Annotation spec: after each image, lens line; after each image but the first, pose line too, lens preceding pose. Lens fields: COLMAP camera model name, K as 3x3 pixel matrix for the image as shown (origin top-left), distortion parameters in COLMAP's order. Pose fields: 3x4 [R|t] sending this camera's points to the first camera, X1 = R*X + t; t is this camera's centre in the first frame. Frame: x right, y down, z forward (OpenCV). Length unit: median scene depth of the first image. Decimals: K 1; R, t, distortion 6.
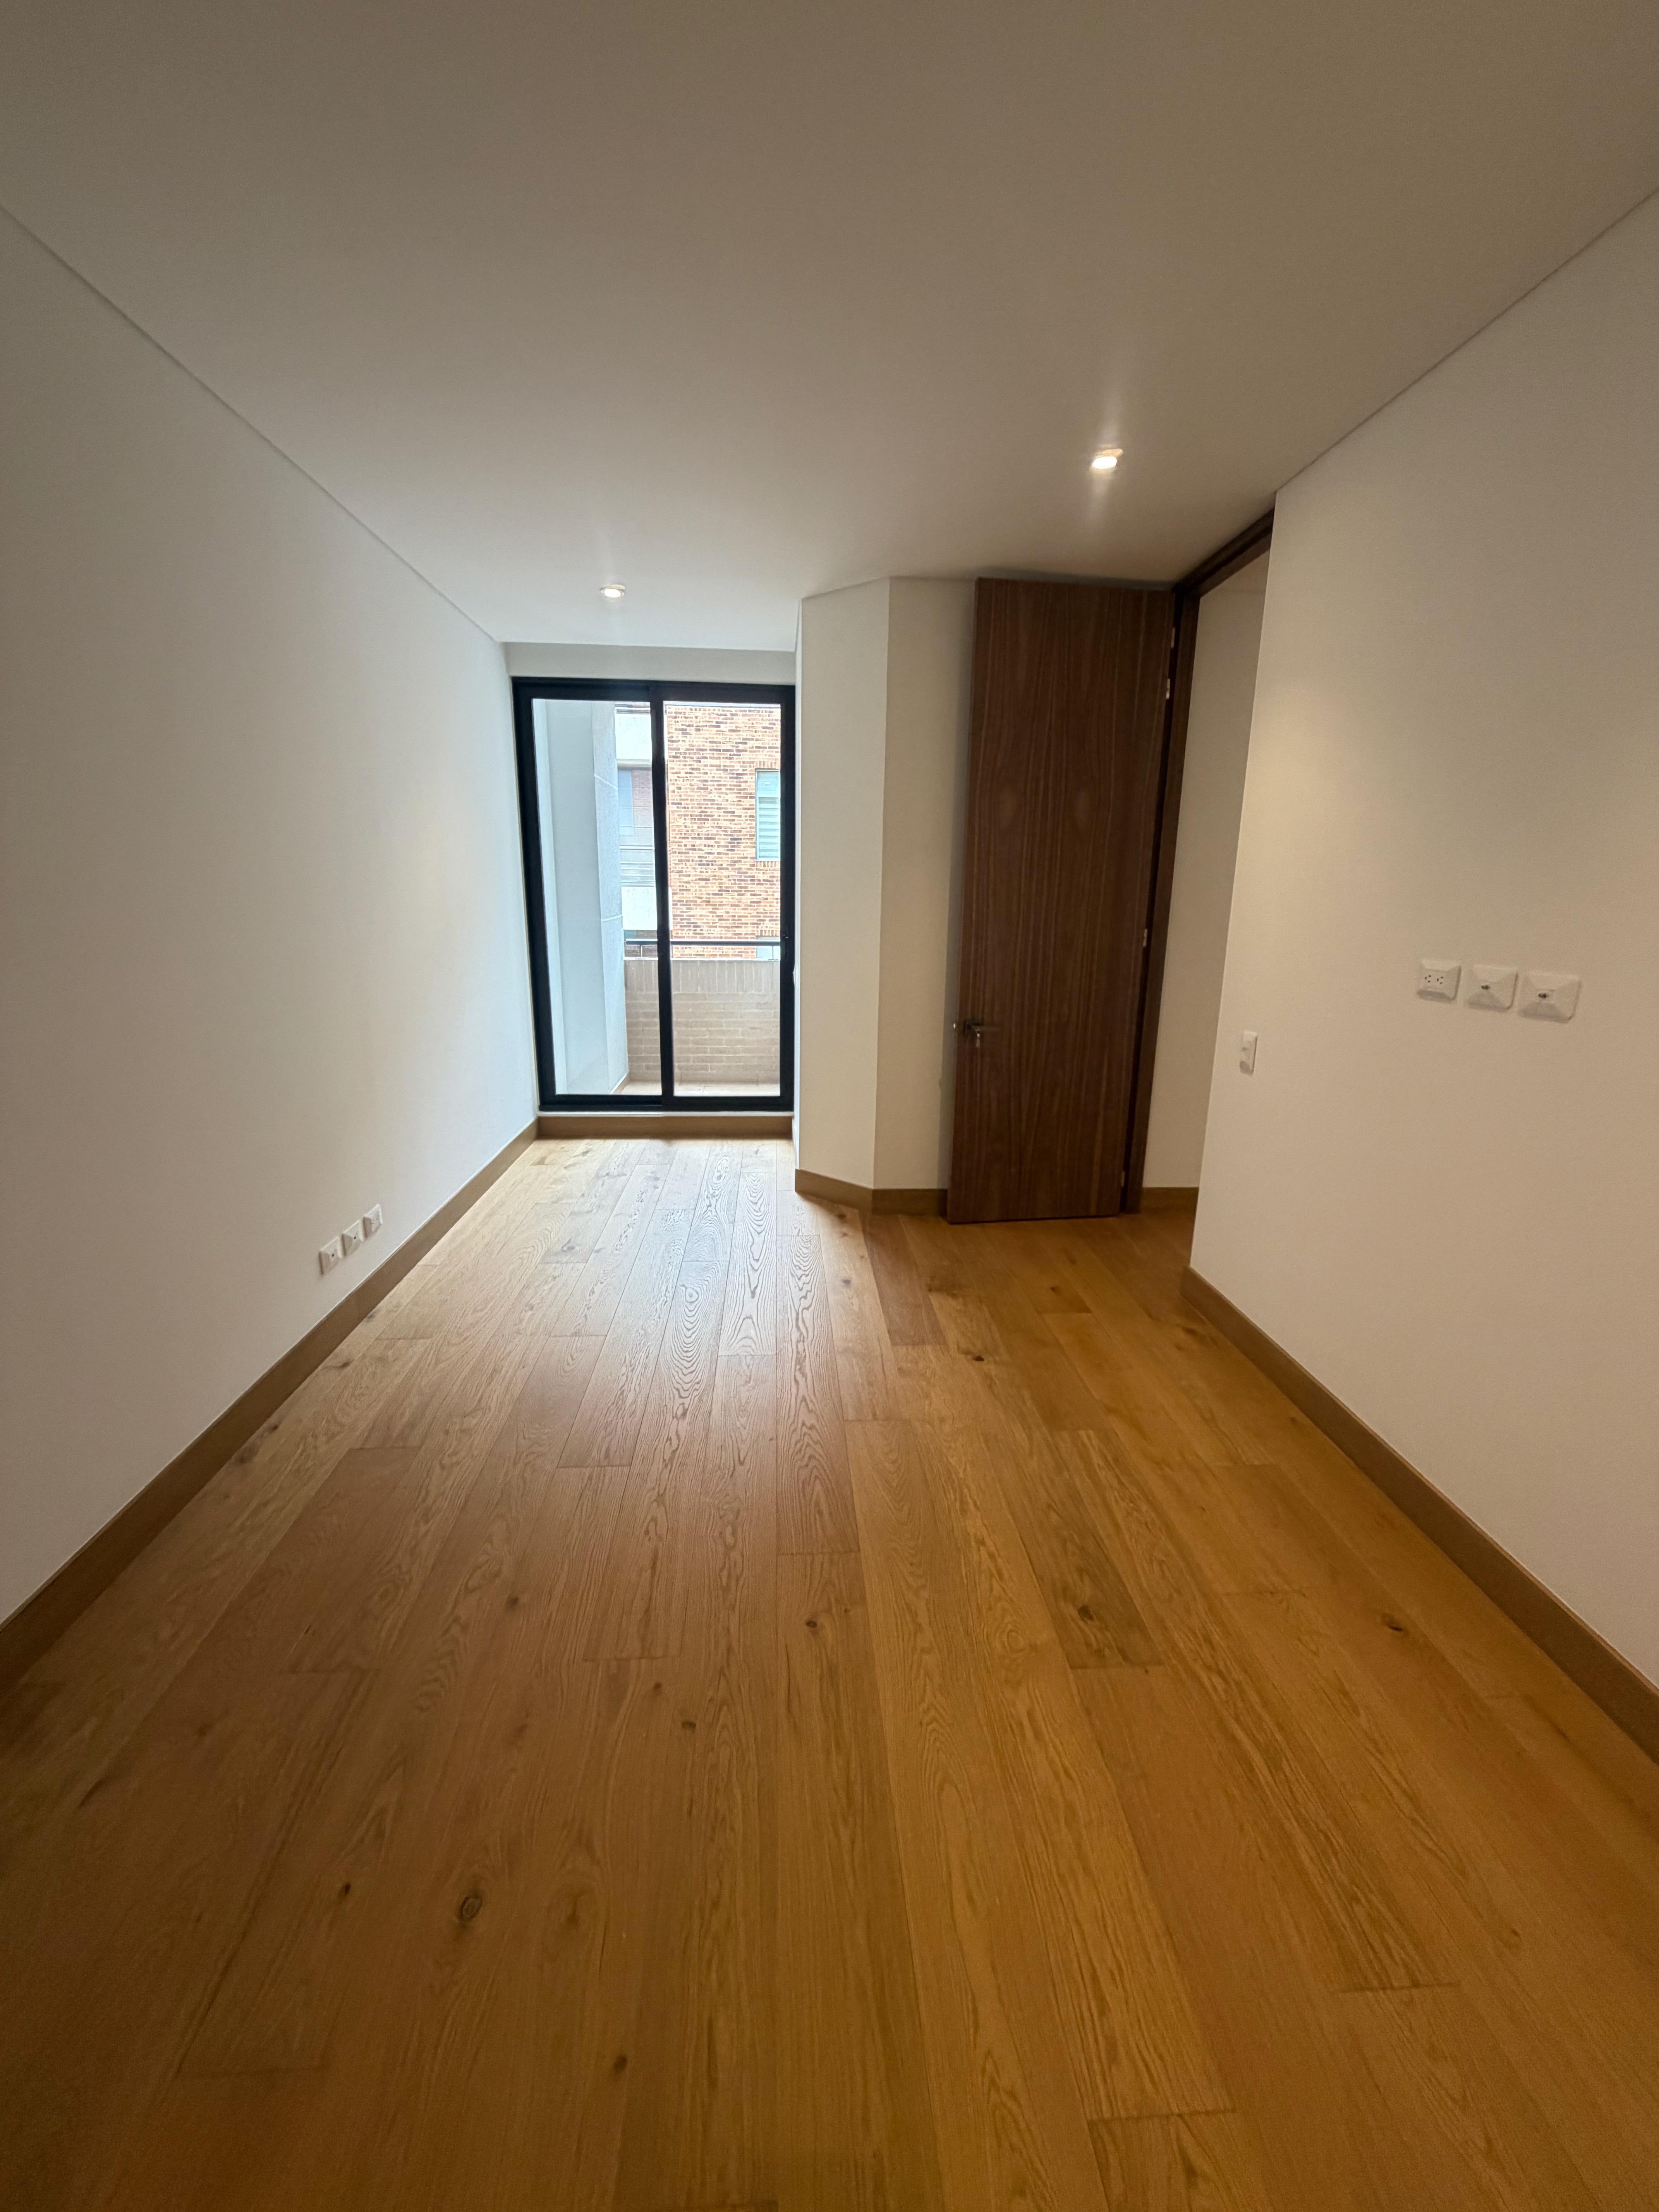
lens RADIAL K [[894.1, 0, 829.5], [0, 894.1, 1106.0], [0, 0, 1]] dist [-0.000778, -0.000102]
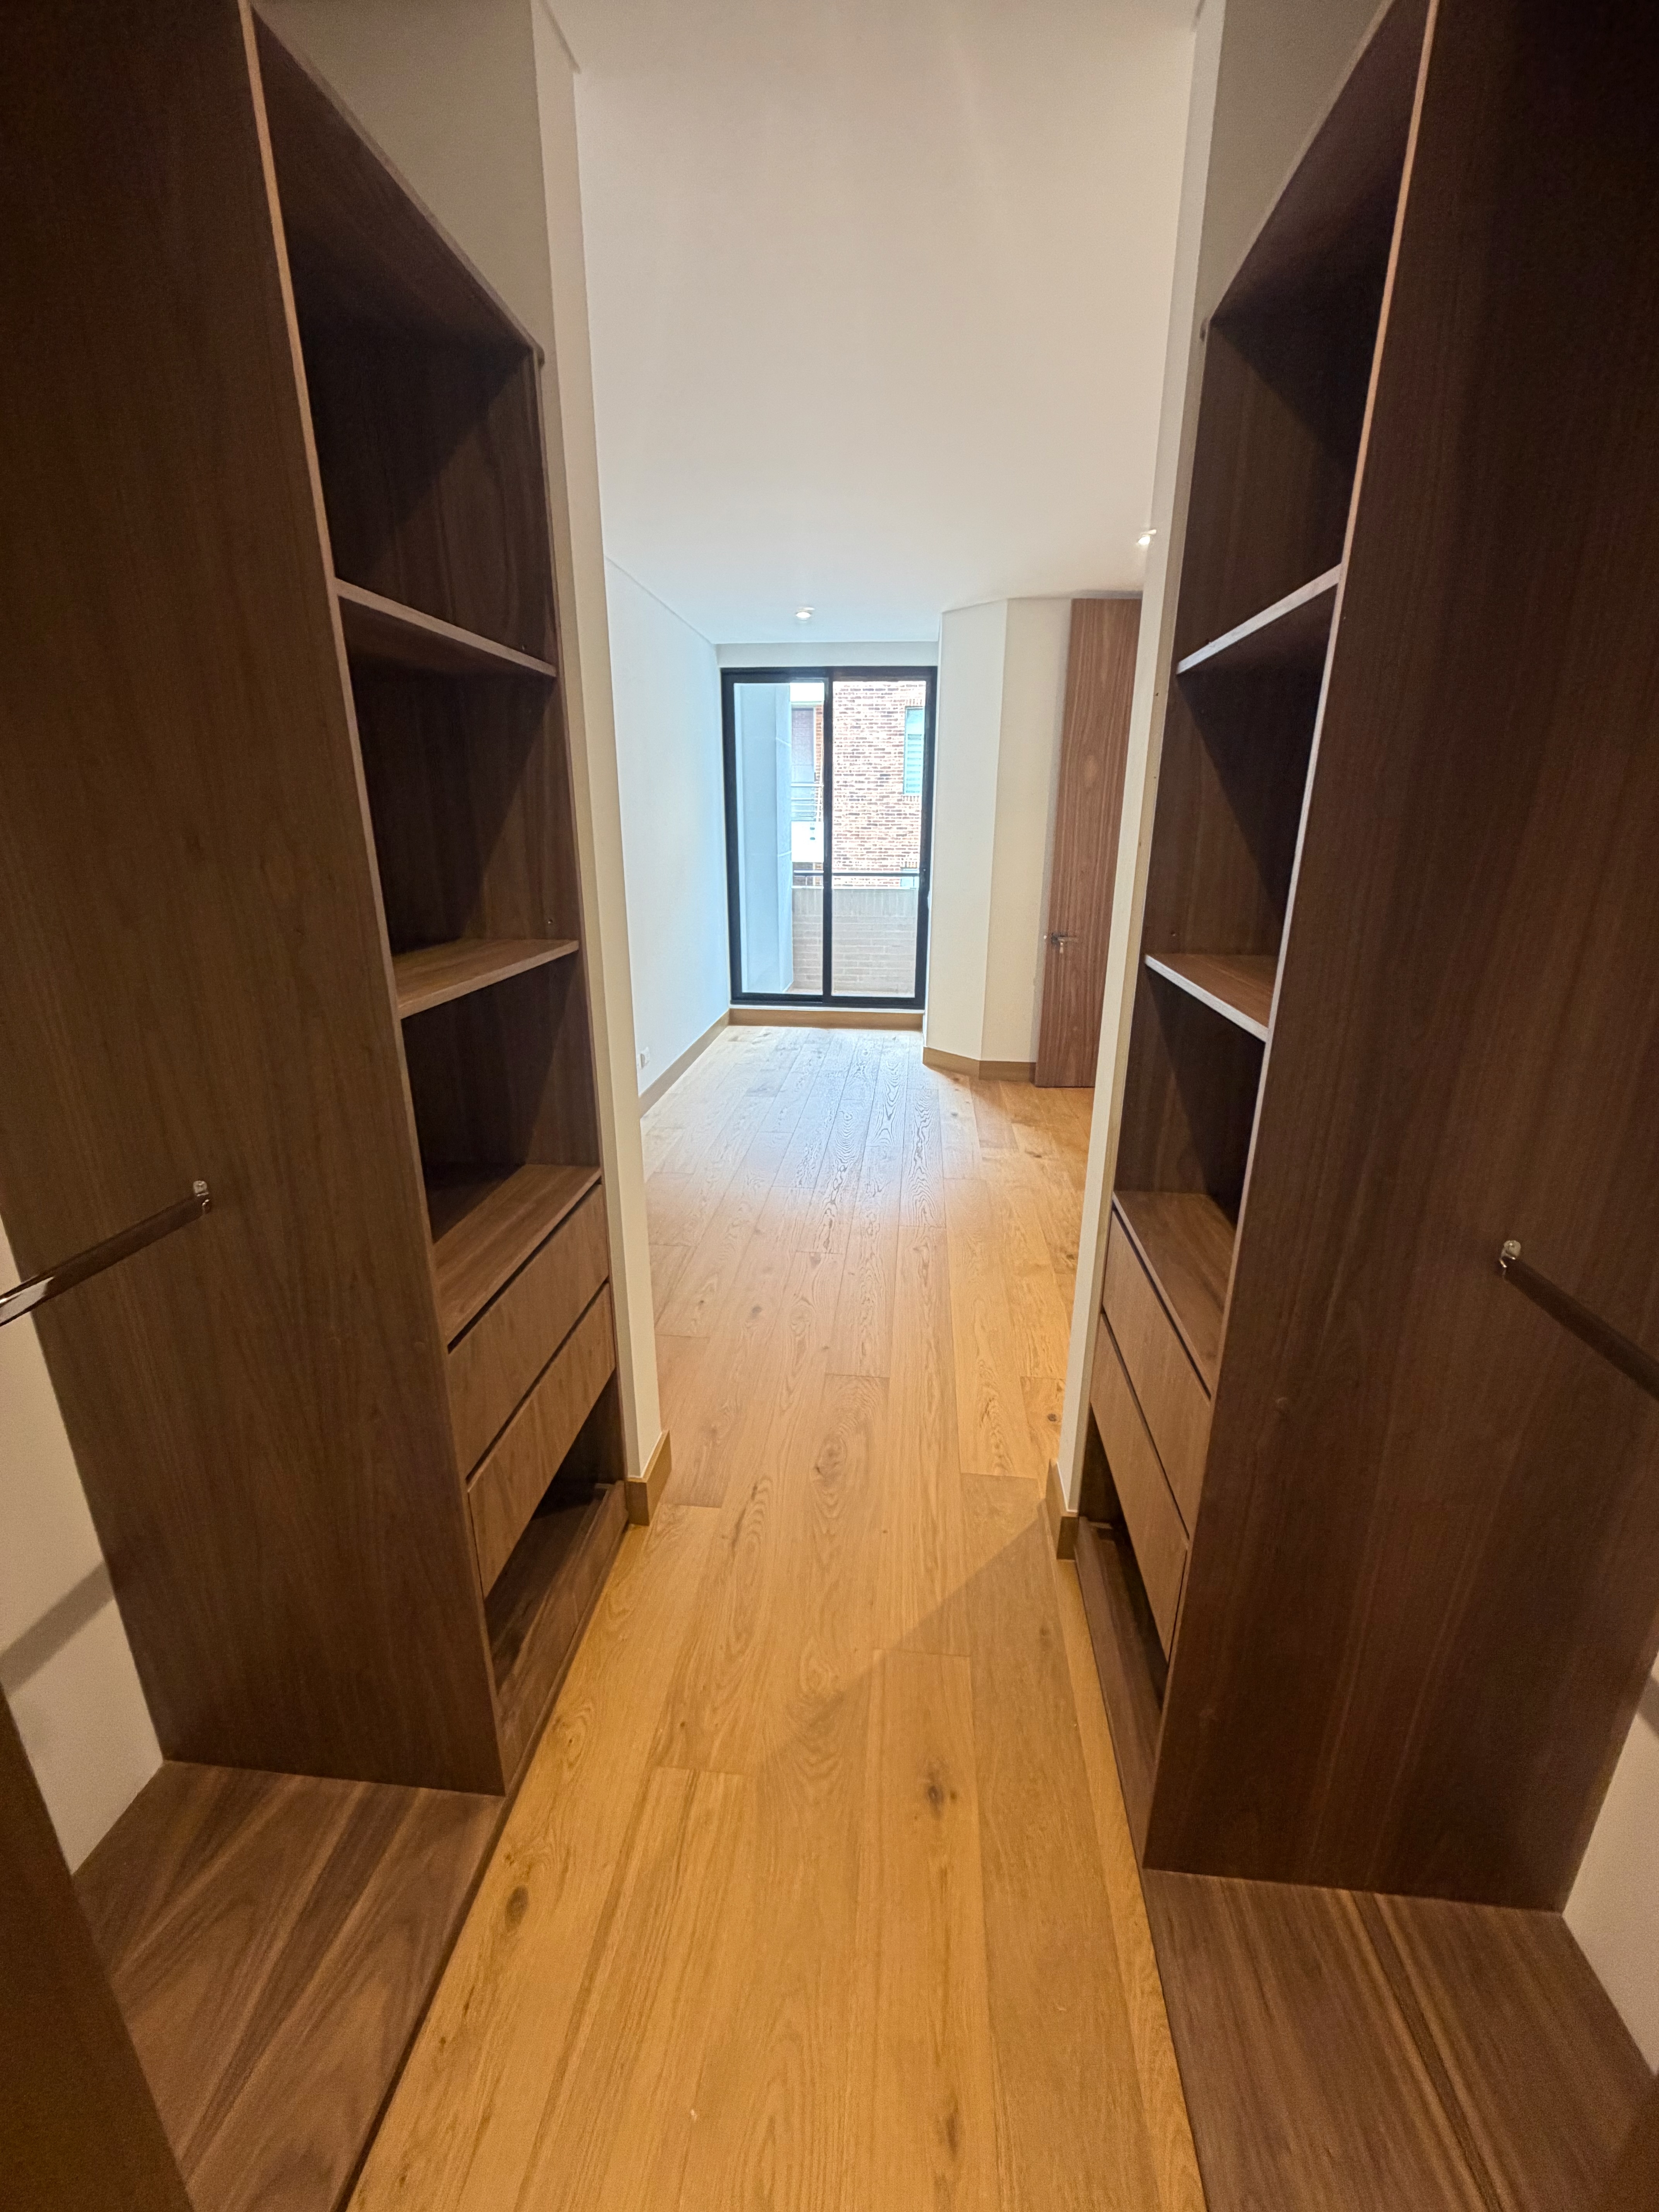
lens RADIAL K [[894.1, 0, 829.5], [0, 894.1, 1106.0], [0, 0, 1]] dist [-0.000778, -0.000102]
pose [[0.987556, 0.039591, -0.152205, 0.026364], [-0.028288, 0.996728, 0.075721, 0.054167], [0.154705, -0.070473, 0.985444, -0.298990]]
